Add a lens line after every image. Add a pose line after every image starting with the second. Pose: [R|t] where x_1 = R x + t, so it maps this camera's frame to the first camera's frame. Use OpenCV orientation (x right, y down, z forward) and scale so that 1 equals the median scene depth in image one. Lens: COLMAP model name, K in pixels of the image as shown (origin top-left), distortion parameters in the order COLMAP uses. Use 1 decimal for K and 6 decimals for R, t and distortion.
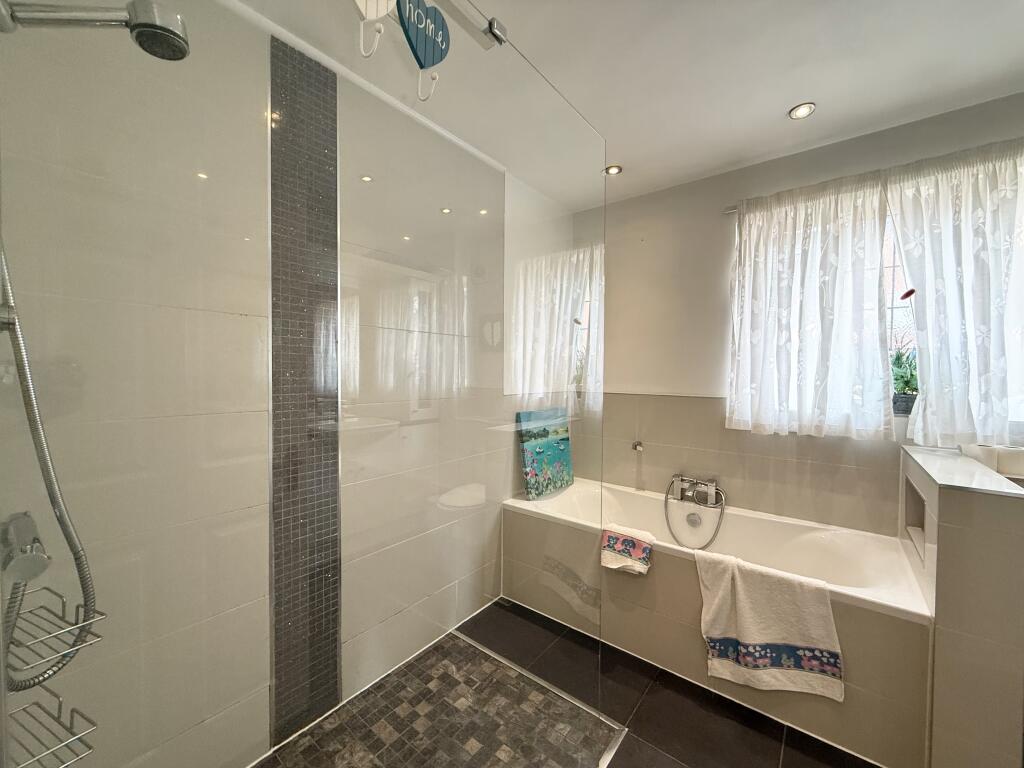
lens RADIAL K [[400.0, 0, 508.3], [0, 400.0, 382.0], [0, 0, 1]] dist [-0.002951, 0.001512]
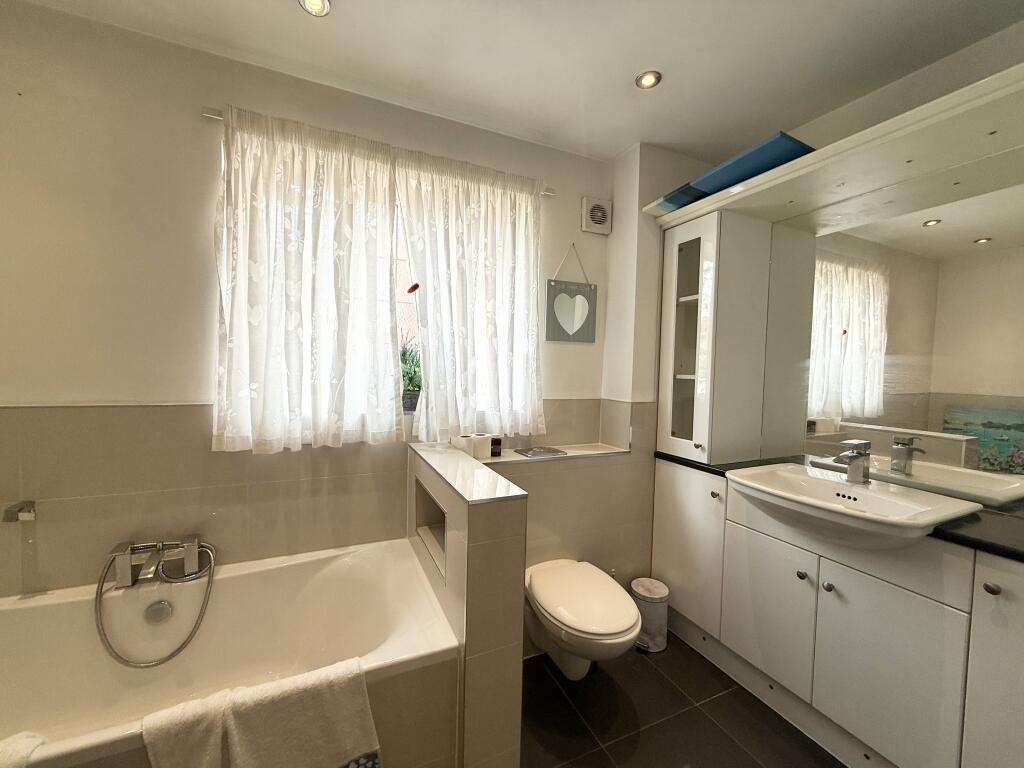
lens RADIAL K [[400.0, 0, 509.7], [0, 400.0, 383.0], [0, 0, 1]] dist [-0.002951, 0.001512]
pose [[0.440307, -0.034801, 0.897173, 0.205969], [0.000140, 0.999251, 0.038691, -0.025492], [-0.897847, -0.016911, 0.439982, 0.327176]]
